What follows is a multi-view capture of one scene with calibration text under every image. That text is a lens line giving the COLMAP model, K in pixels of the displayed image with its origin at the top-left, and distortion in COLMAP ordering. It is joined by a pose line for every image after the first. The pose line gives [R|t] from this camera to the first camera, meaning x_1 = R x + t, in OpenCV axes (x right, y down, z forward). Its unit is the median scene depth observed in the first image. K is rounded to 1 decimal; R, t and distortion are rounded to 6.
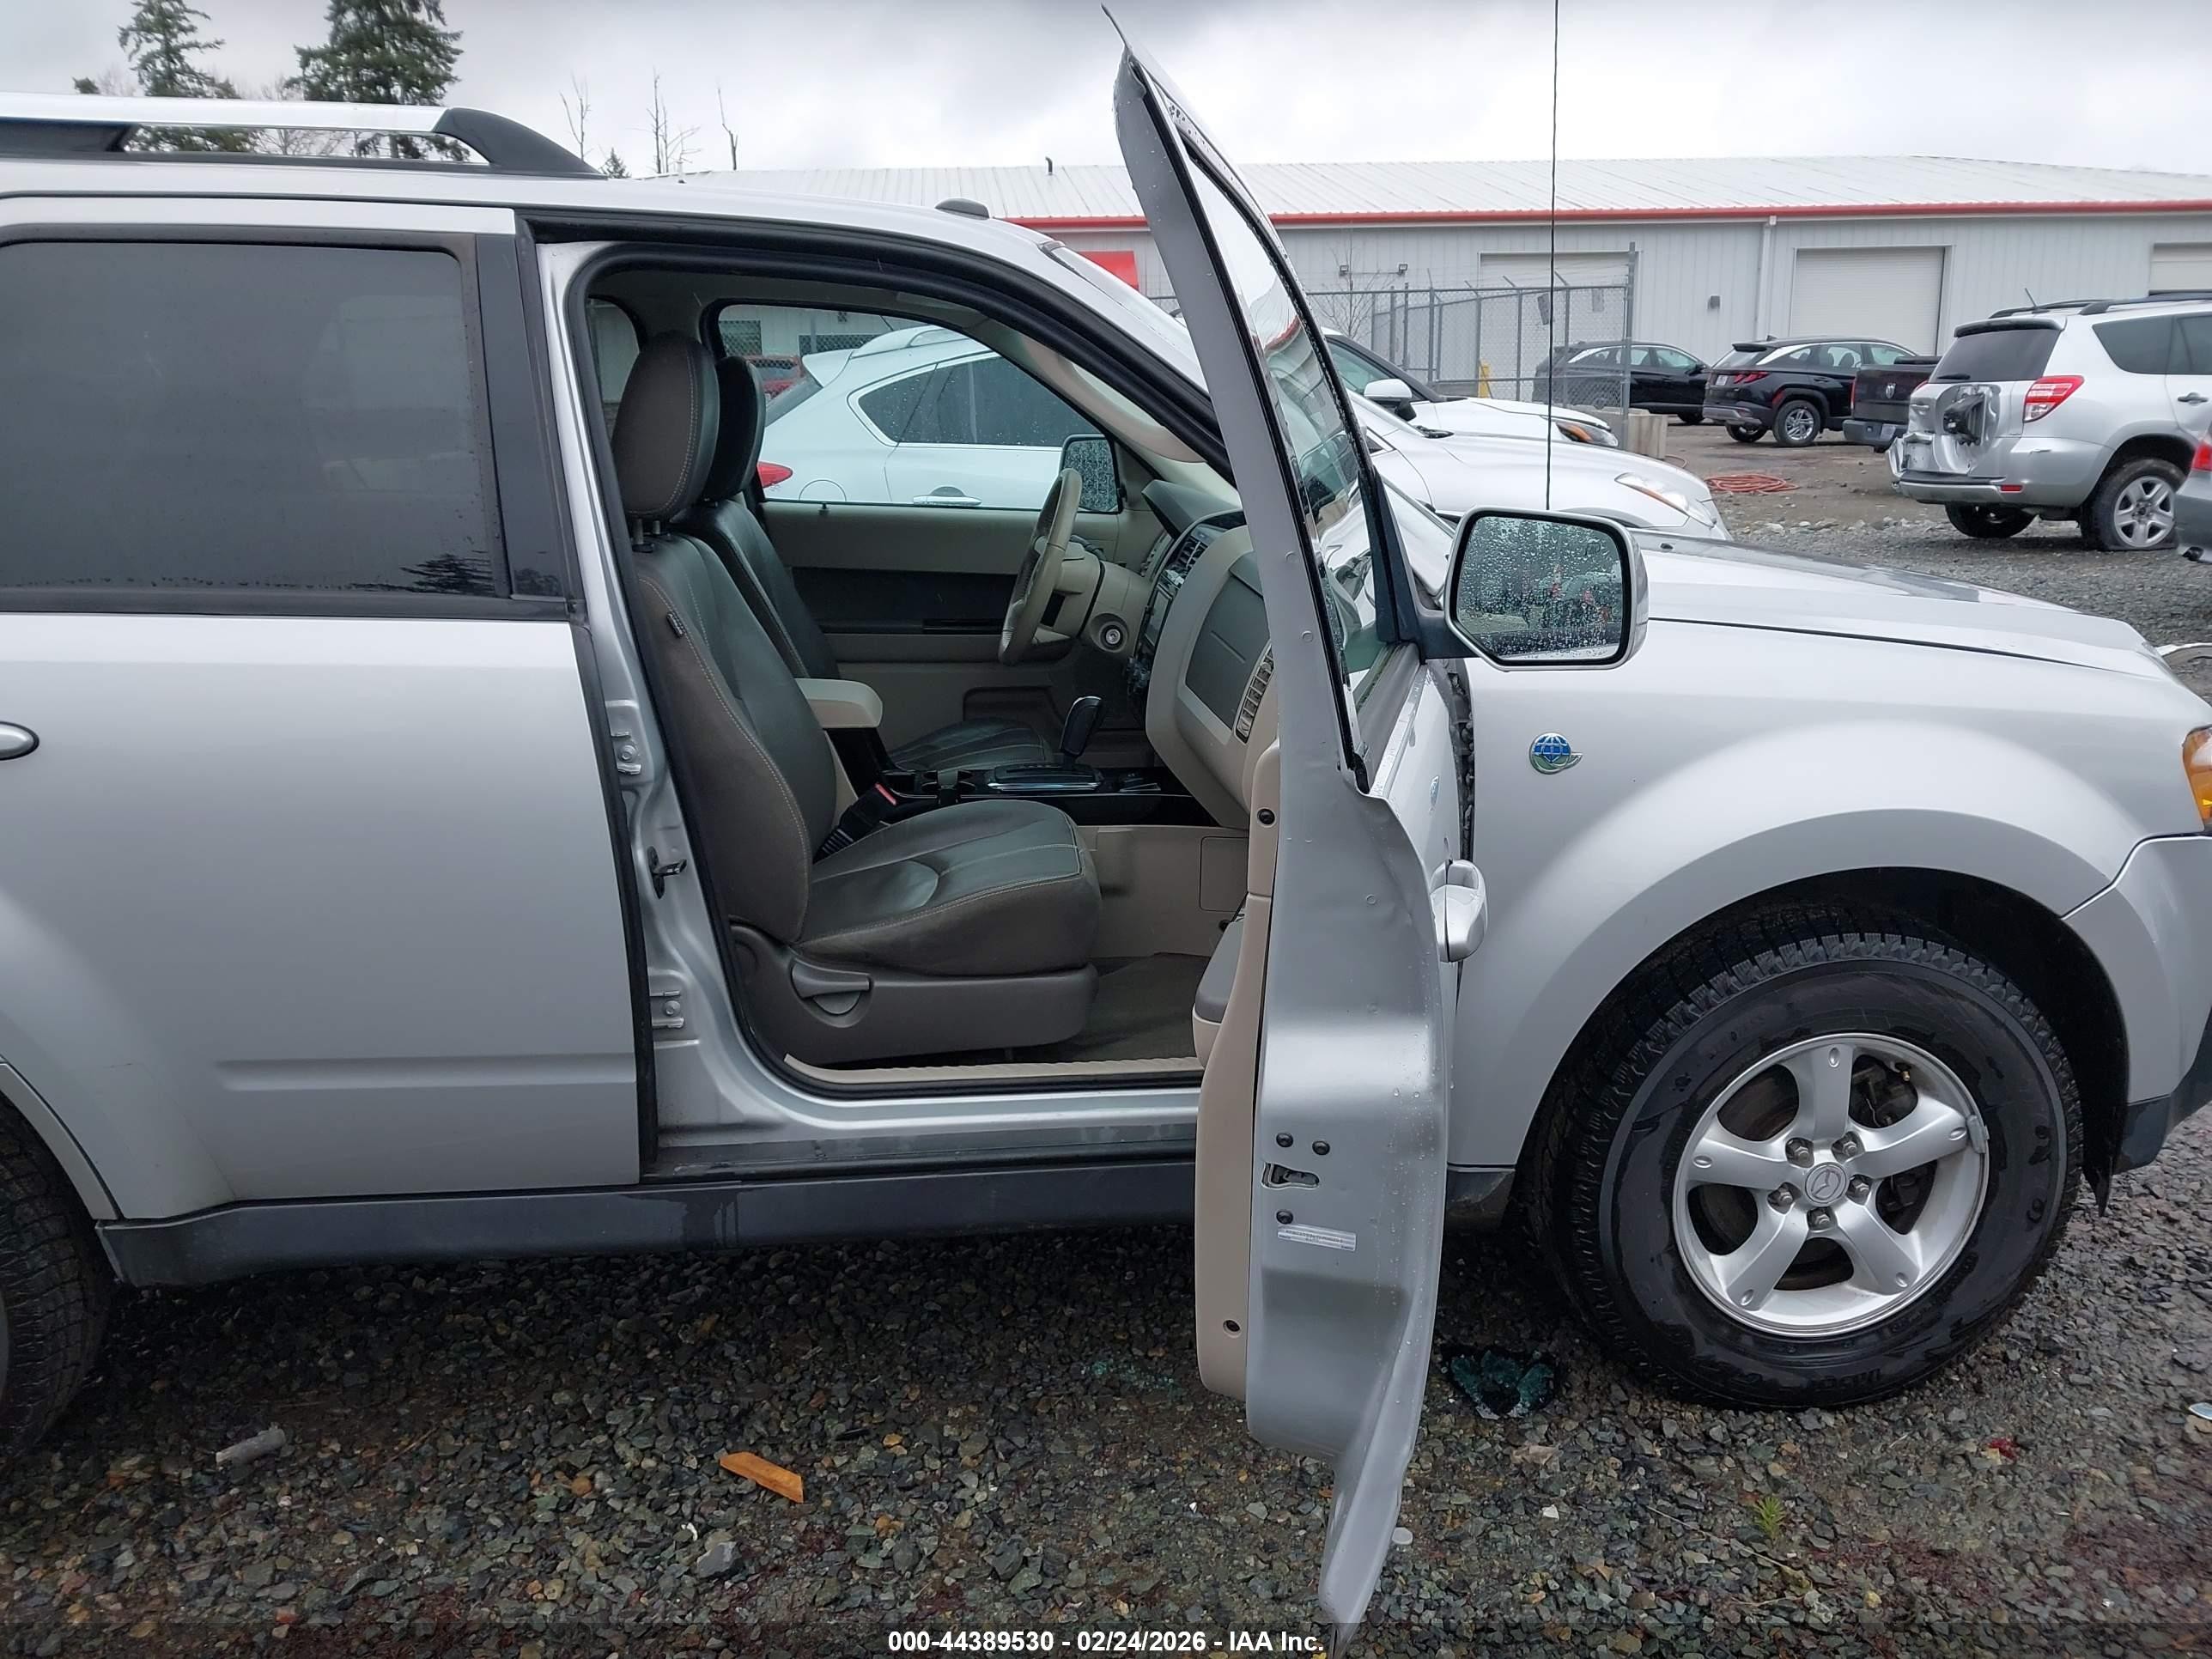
lens RADIAL K [[1830.8, 0, 1155.0], [0, 1830.8, 827.7], [0, 0, 1]] dist [-0.003115, -0.000494]
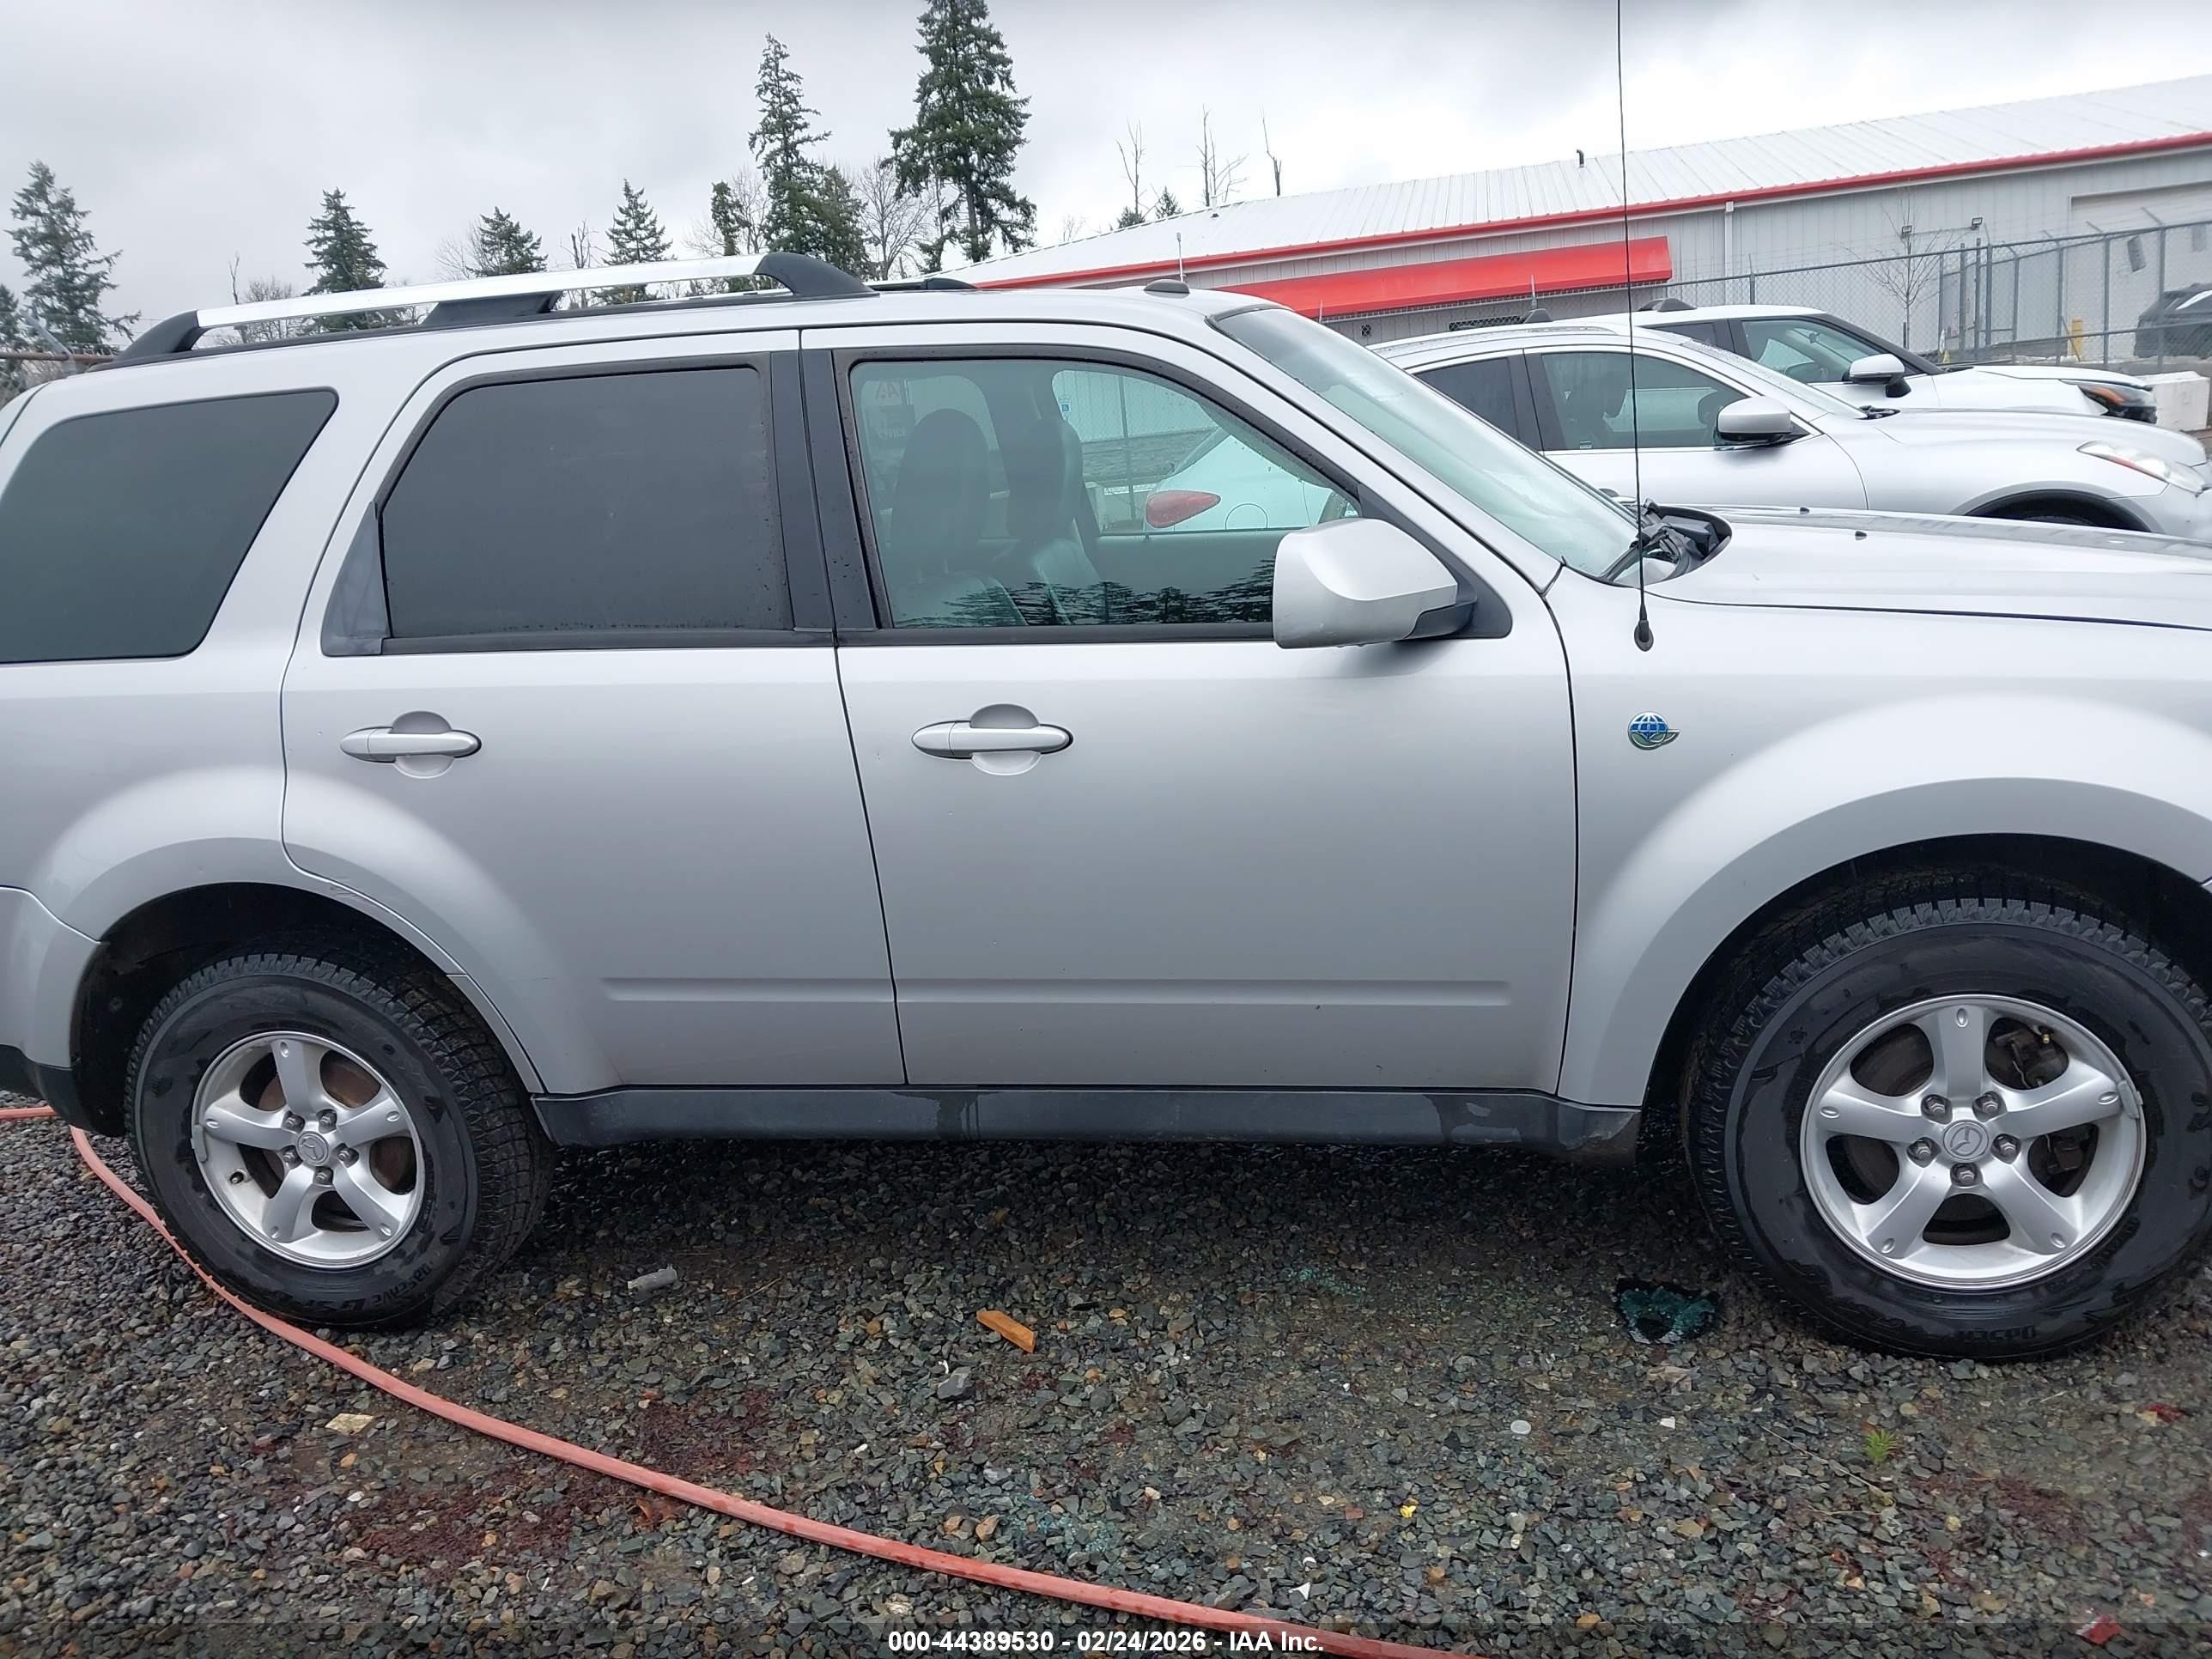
lens RADIAL K [[1819.2, 0, 1106.0], [0, 1819.2, 829.5], [0, 0, 1]] dist [0.005788, -0.020503]
pose [[0.947523, -0.003502, -0.319668, 0.238169], [0.002816, 0.999993, -0.002607, 0.019185], [0.319675, 0.001570, 0.947526, -0.139168]]
